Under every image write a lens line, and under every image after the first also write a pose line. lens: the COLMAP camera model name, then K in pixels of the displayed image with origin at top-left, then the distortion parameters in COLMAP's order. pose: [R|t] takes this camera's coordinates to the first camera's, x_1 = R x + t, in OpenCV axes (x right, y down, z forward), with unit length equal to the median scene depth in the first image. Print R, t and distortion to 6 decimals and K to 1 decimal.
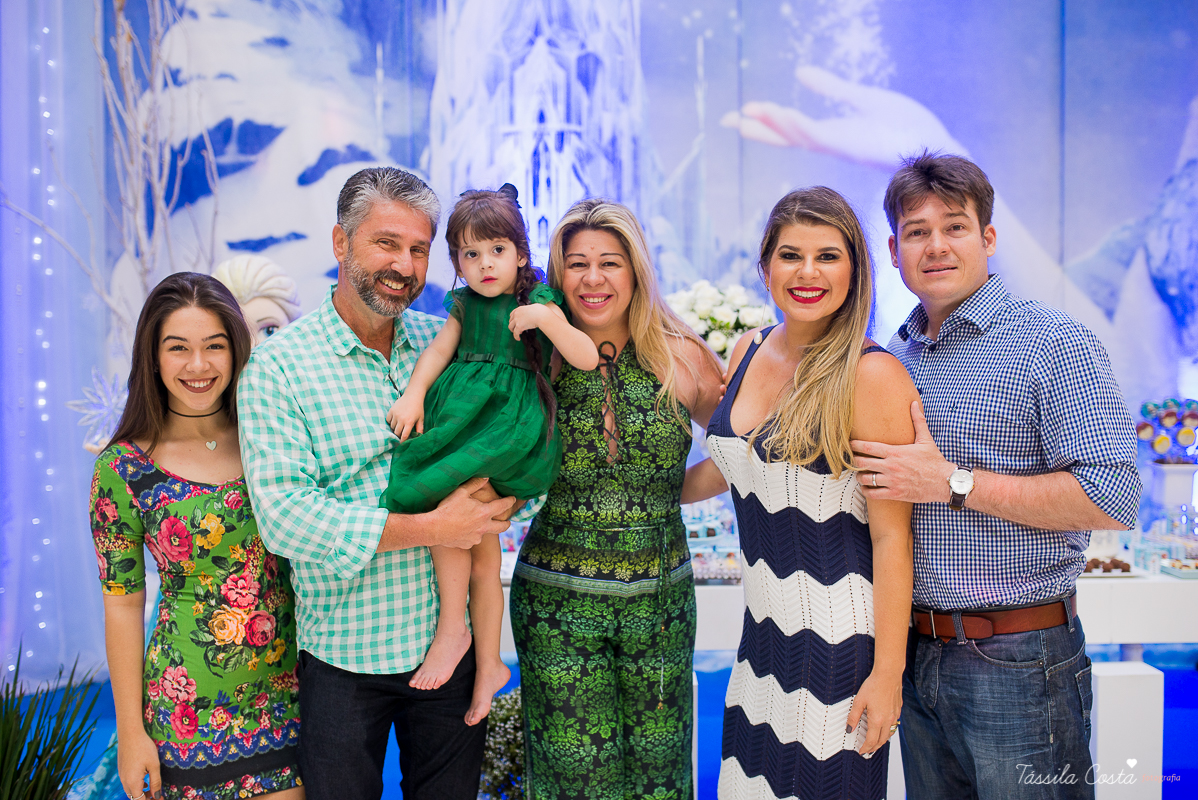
lens RADIAL K [[1195.0, 0, 599.0], [0, 1195.0, 400.0], [0, 0, 1]] dist [-0.105698, 0.260257]
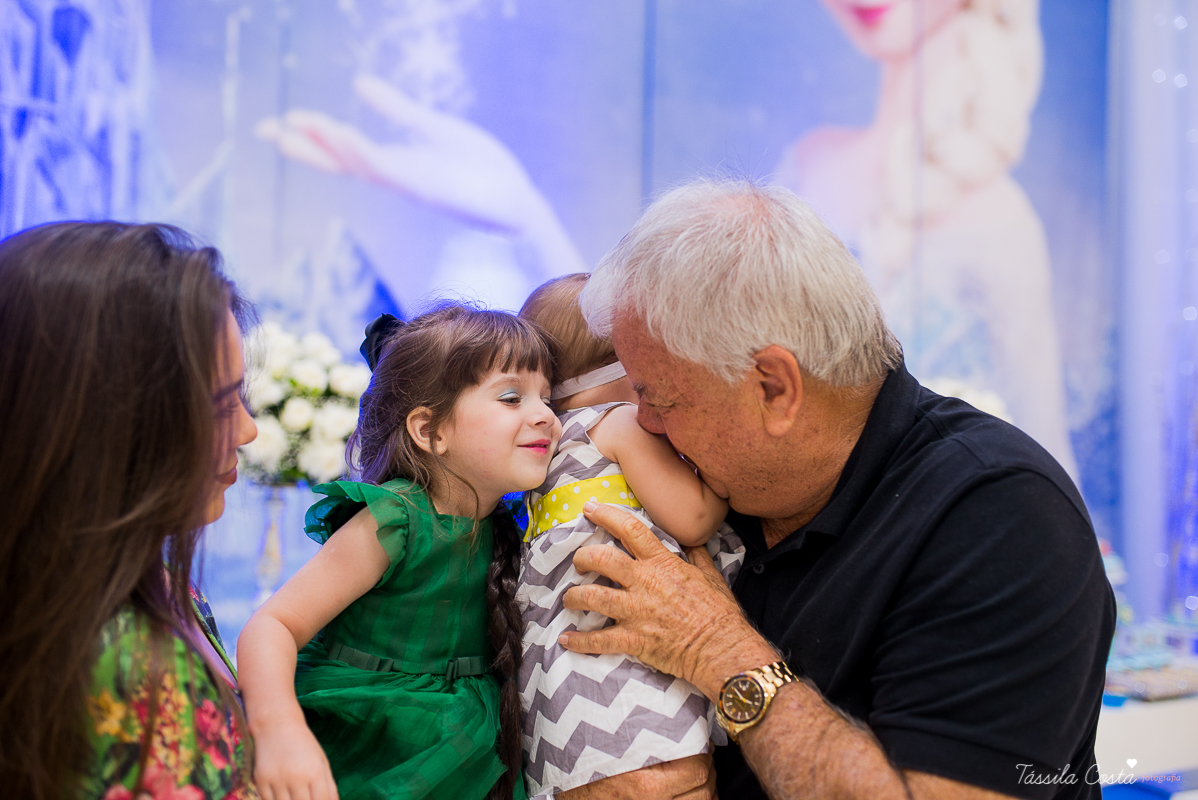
lens RADIAL K [[1166.1, 0, 590.9], [0, 1166.1, 392.6], [0, 0, 1]] dist [-0.002343, 0.011127]
pose [[0.894335, 0.050595, 0.444528, -0.029023], [-0.014720, 0.996375, -0.083790, -0.007224], [-0.447156, 0.068392, 0.891837, 0.249714]]
